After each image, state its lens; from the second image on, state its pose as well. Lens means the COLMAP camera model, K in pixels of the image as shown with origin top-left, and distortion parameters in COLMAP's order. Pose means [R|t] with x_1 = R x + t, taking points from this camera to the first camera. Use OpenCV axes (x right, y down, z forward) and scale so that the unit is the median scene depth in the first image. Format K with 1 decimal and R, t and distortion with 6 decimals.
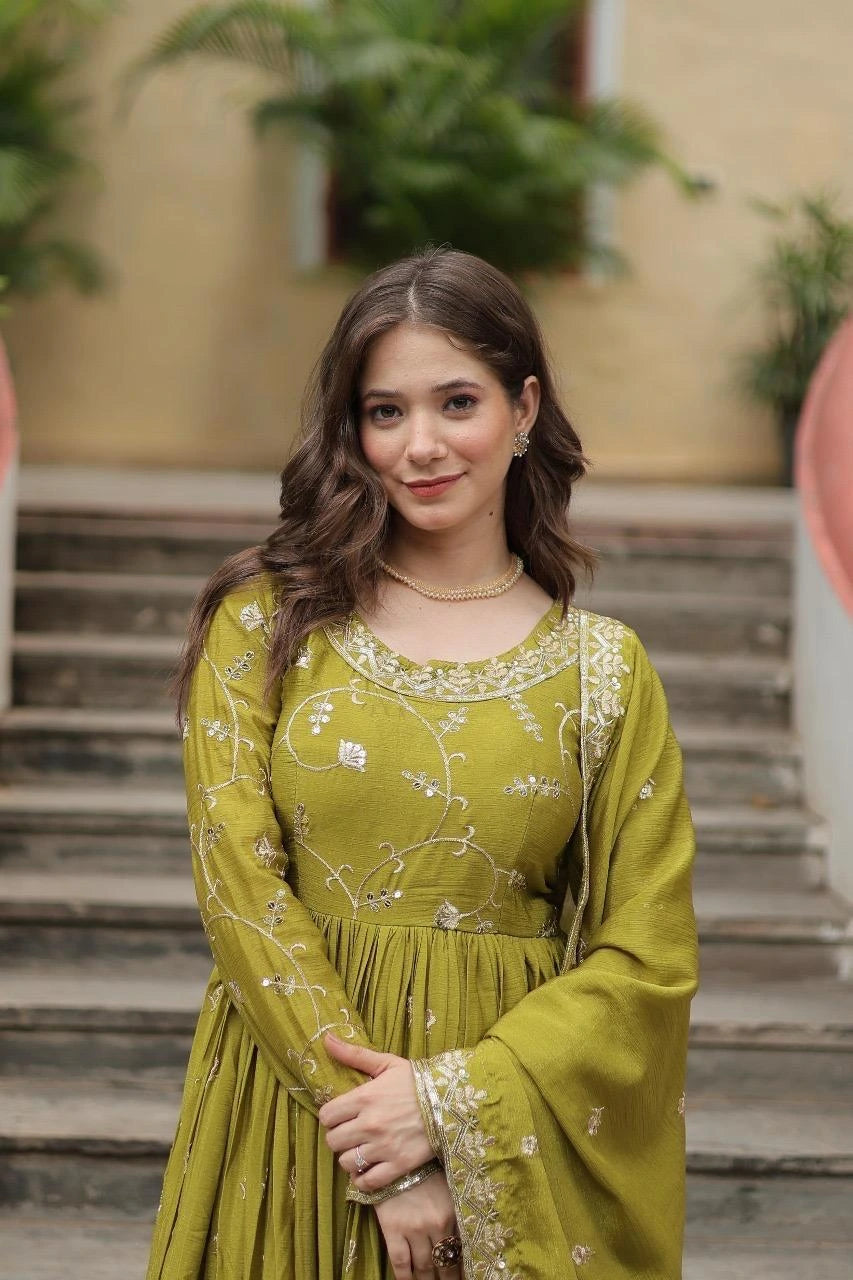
lens RADIAL K [[2462.0, 0, 426.5], [0, 2462.0, 640.0], [0, 0, 1]] dist [0.028185, 0.016292]
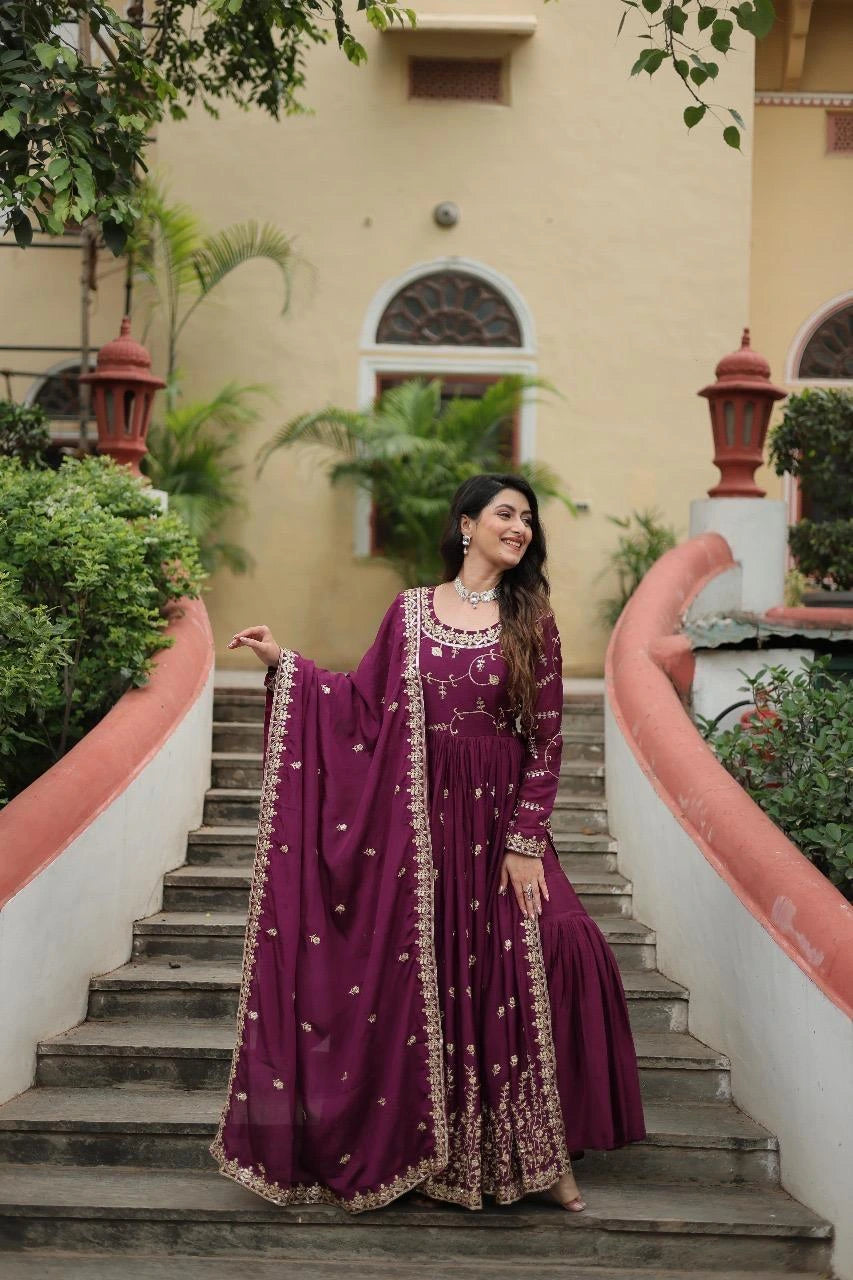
lens RADIAL K [[1778.0, 0, 426.5], [0, 1778.0, 640.0], [0, 0, 1]] dist [0.029202, -0.098666]
pose [[0.999867, -0.008531, -0.013934, 0.026610], [0.007290, 0.996198, -0.086815, 0.035081], [0.014622, 0.086702, 0.996127, -0.450526]]
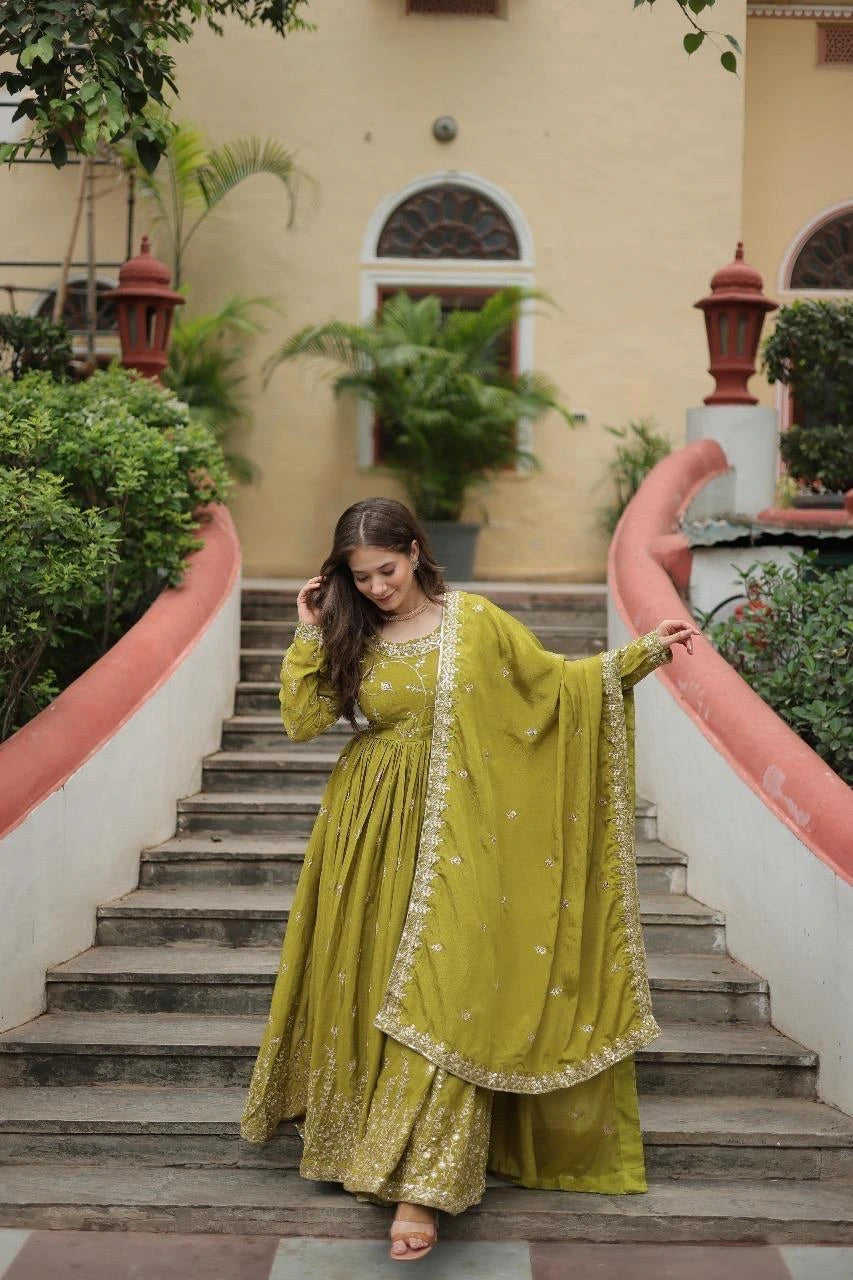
lens RADIAL K [[1880.8, 0, 425.3], [0, 1880.8, 661.6], [0, 0, 1]] dist [0.036720, -0.166629]
pose [[0.999860, -0.016691, -0.000817, -0.007695], [0.016650, 0.999216, -0.035929, 0.072908], [0.001416, 0.035911, 0.999354, -0.639091]]
